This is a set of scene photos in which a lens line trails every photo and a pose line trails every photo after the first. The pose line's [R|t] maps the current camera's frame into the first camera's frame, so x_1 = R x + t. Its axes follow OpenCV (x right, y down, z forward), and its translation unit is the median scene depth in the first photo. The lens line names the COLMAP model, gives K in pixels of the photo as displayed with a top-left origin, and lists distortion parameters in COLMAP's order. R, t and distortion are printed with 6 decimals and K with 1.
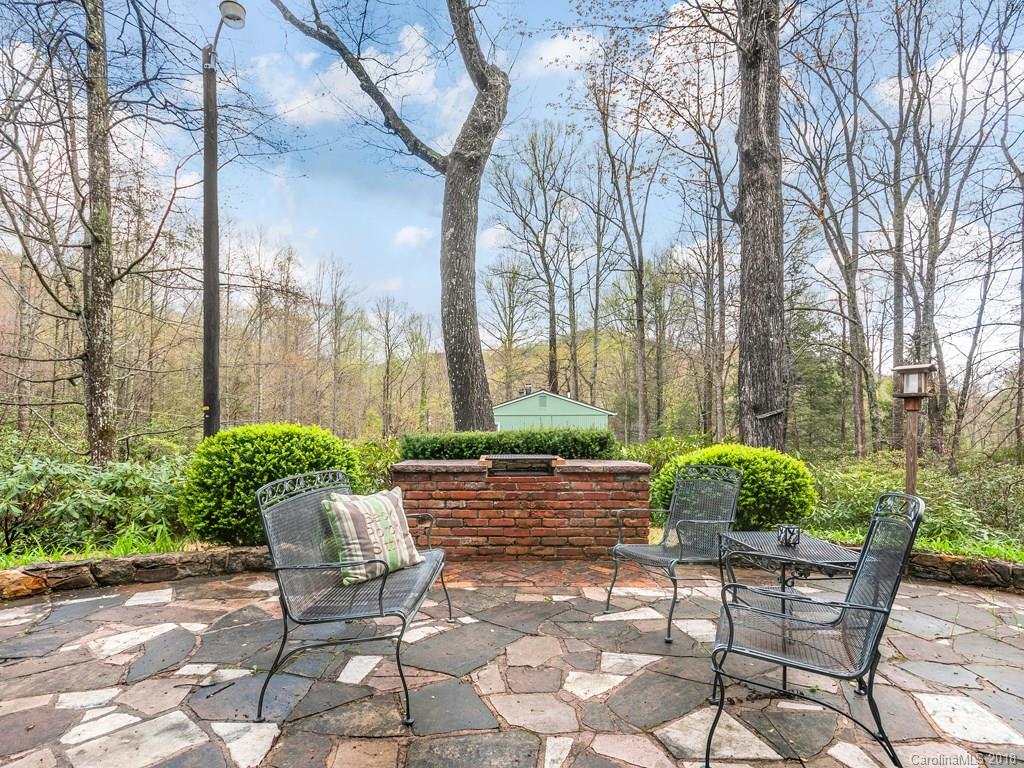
lens RADIAL K [[464.4, 0, 512.6], [0, 464.4, 434.1], [0, 0, 1]] dist [0.000922, 0.000187]
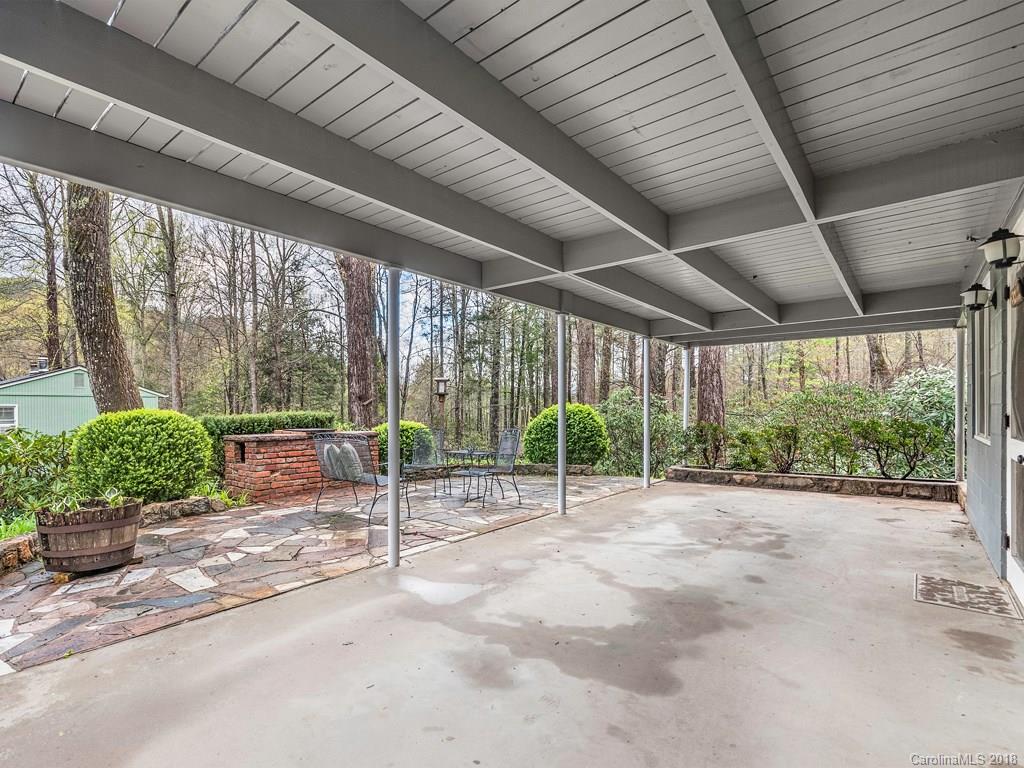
lens RADIAL K [[509.5, 0, 469.7], [0, 509.5, 407.8], [0, 0, 1]] dist [0.000213, 0.000134]
pose [[0.602180, 0.003129, 0.798354, -1.134767], [0.011679, 0.999851, -0.012729, 0.002792], [-0.798275, 0.016989, 0.602053, -0.529193]]
